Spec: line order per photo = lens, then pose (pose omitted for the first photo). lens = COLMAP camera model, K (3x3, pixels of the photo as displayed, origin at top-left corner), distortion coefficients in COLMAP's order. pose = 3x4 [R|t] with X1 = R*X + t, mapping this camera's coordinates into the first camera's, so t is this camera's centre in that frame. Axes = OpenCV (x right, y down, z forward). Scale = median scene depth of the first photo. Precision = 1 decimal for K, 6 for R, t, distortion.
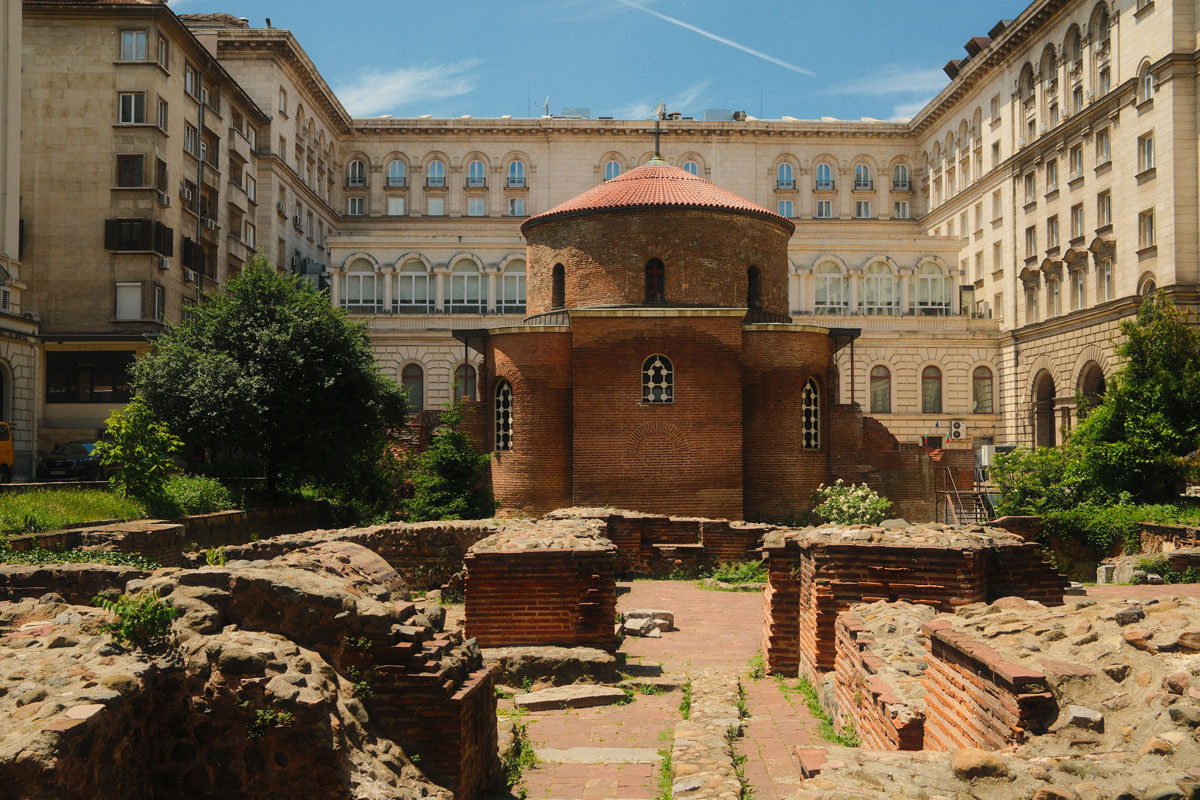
lens RADIAL K [[1217.1, 0, 605.7], [0, 1217.1, 412.2], [0, 0, 1]] dist [0.043476, 0.000000]
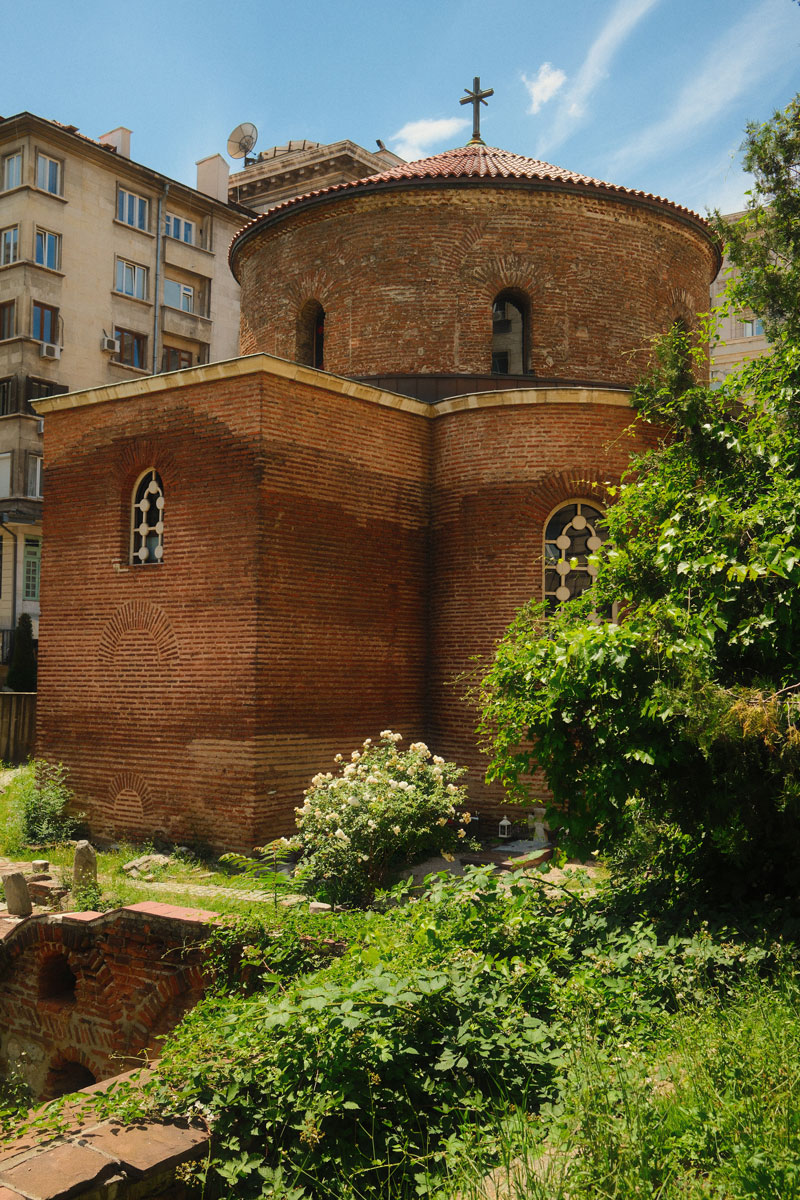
lens RADIAL K [[1217.1, 0, 401.8], [0, 1217.1, 597.7], [0, 0, 1]] dist [0.043476, 0.000000]
pose [[0.804958, -0.022331, -0.592912, 0.428399], [0.010819, 0.999678, -0.022964, 0.019233], [0.593233, 0.012071, 0.804940, 0.650562]]
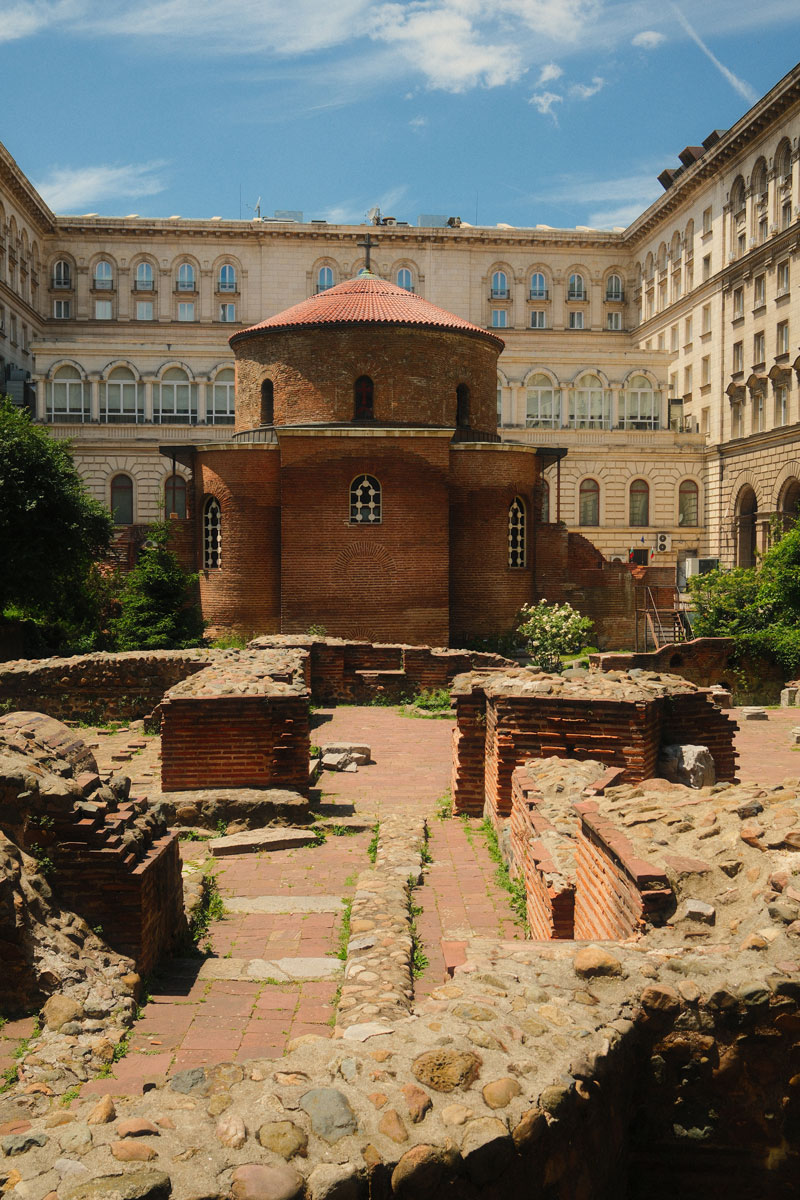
lens RADIAL K [[1217.1, 0, 395.7], [0, 1217.1, 597.0], [0, 0, 1]] dist [0.043476, 0.000000]
pose [[0.998208, 0.000738, 0.059842, 0.007229], [-0.004795, 0.997696, 0.067669, -0.014744], [-0.059654, -0.067834, 0.995912, -0.008119]]
